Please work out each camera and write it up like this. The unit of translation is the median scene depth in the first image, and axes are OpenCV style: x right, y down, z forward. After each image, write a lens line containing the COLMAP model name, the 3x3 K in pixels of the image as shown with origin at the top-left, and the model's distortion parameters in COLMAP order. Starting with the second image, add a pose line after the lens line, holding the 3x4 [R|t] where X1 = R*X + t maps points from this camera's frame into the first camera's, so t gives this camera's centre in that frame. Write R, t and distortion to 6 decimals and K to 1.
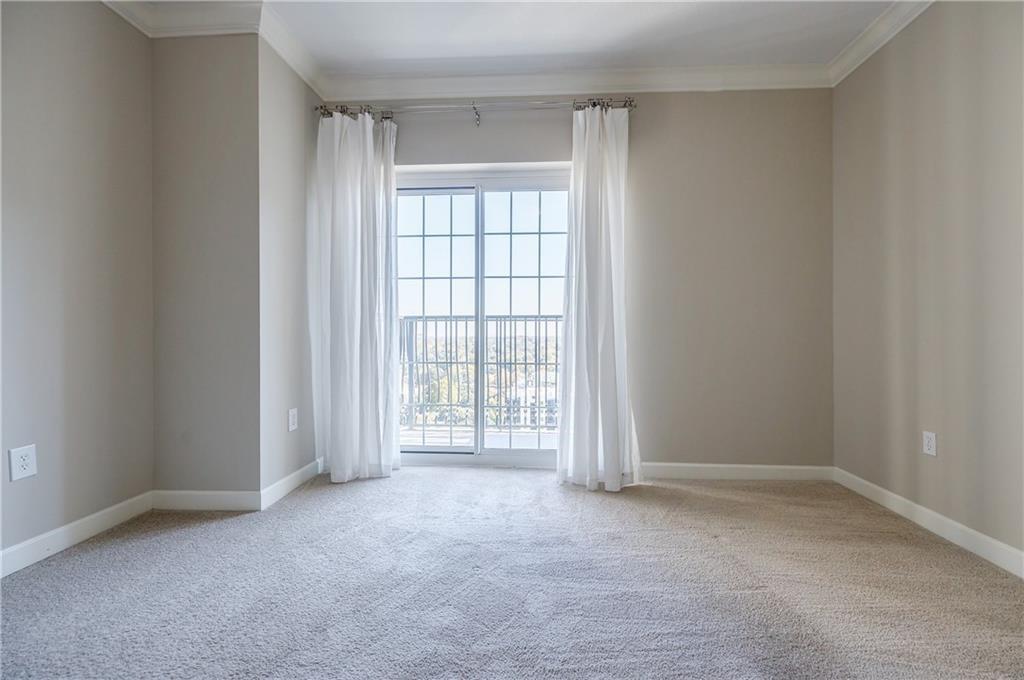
lens RADIAL K [[431.0, 0, 506.8], [0, 431.0, 337.4], [0, 0, 1]] dist [0.001130, 0.000240]
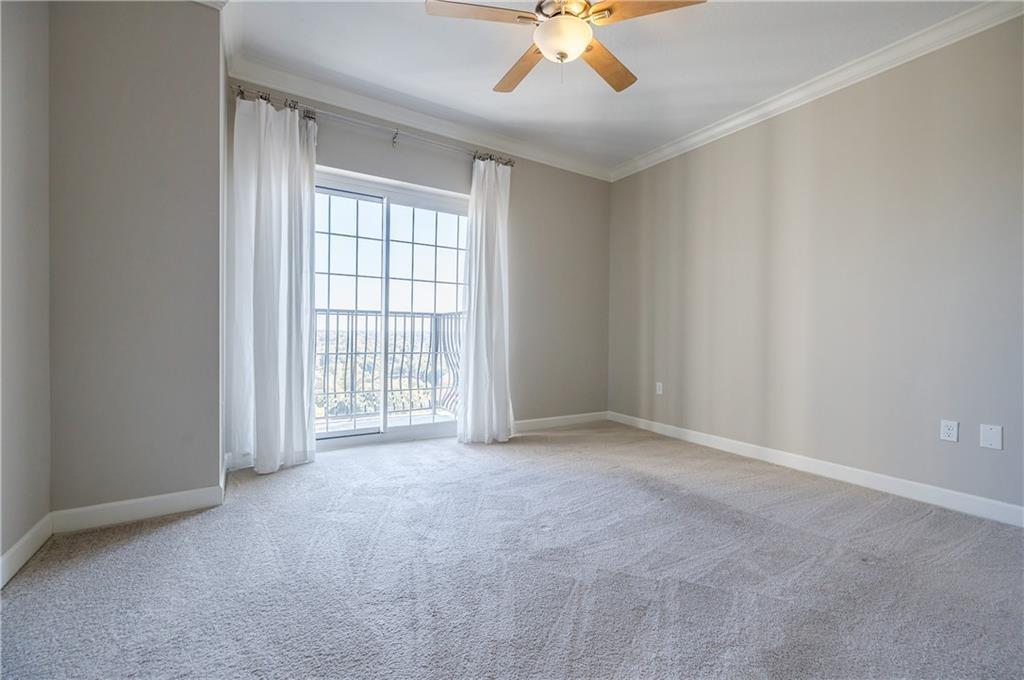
lens RADIAL K [[440.1, 0, 512.5], [0, 440.1, 340.8], [0, 0, 1]] dist [0.000195, -0.000087]
pose [[0.813864, -0.000100, 0.581056, -0.523123], [-0.009480, 0.999865, 0.013450, 0.009215], [-0.580979, -0.016455, 0.813752, -0.160024]]
